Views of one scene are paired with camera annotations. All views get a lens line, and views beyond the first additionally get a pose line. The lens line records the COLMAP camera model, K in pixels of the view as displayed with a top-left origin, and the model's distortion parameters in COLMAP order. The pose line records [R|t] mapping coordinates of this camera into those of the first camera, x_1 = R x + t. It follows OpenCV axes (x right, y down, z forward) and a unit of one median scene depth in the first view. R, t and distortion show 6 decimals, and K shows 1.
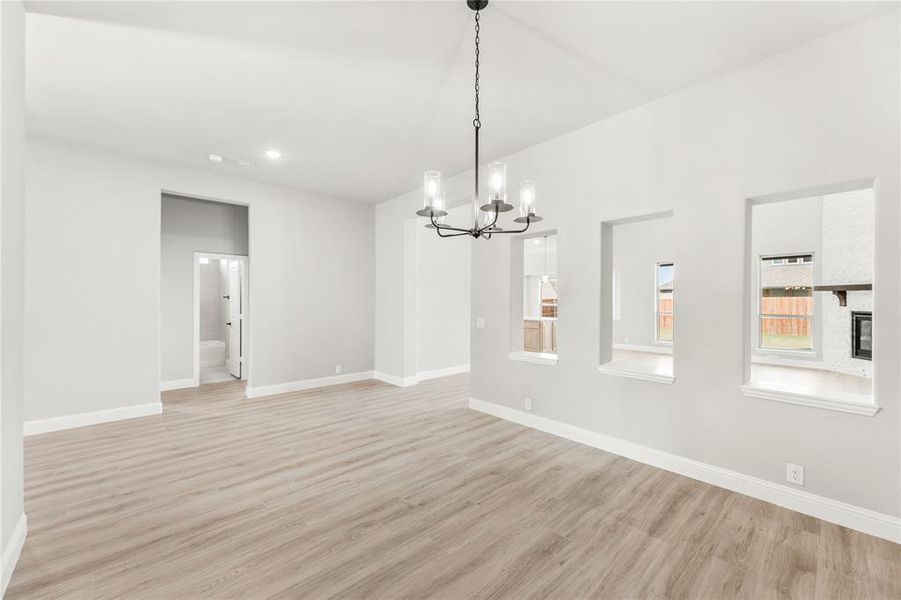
lens RADIAL K [[371.3, 0, 450.7], [0, 371.3, 305.6], [0, 0, 1]] dist [0.001128, 0.000197]
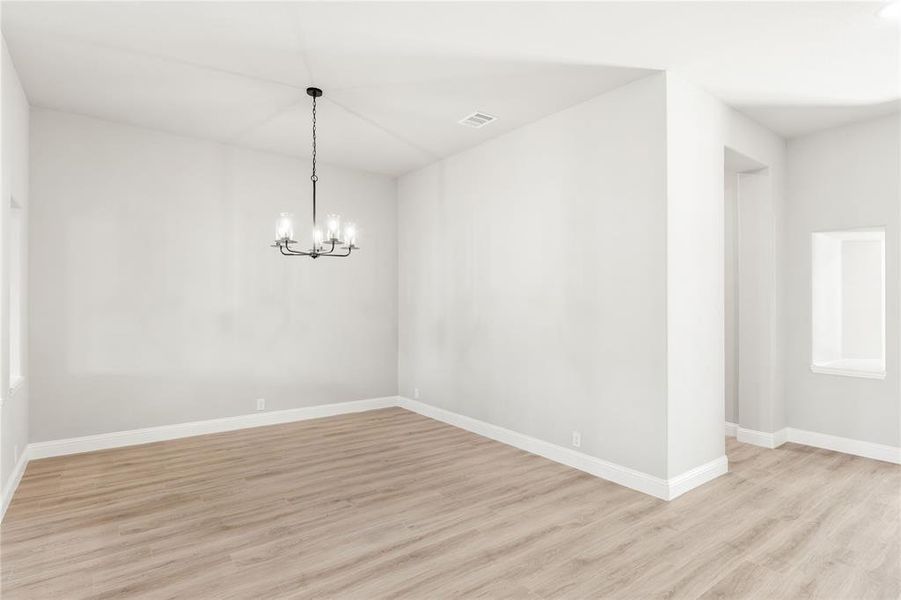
lens RADIAL K [[371.3, 0, 450.7], [0, 371.3, 305.6], [0, 0, 1]] dist [0.001128, 0.000197]
pose [[-0.998328, -0.012531, 0.056435, -0.420154], [-0.011594, 0.999790, 0.016890, -0.031343], [-0.056635, 0.016208, -0.998263, 1.890665]]
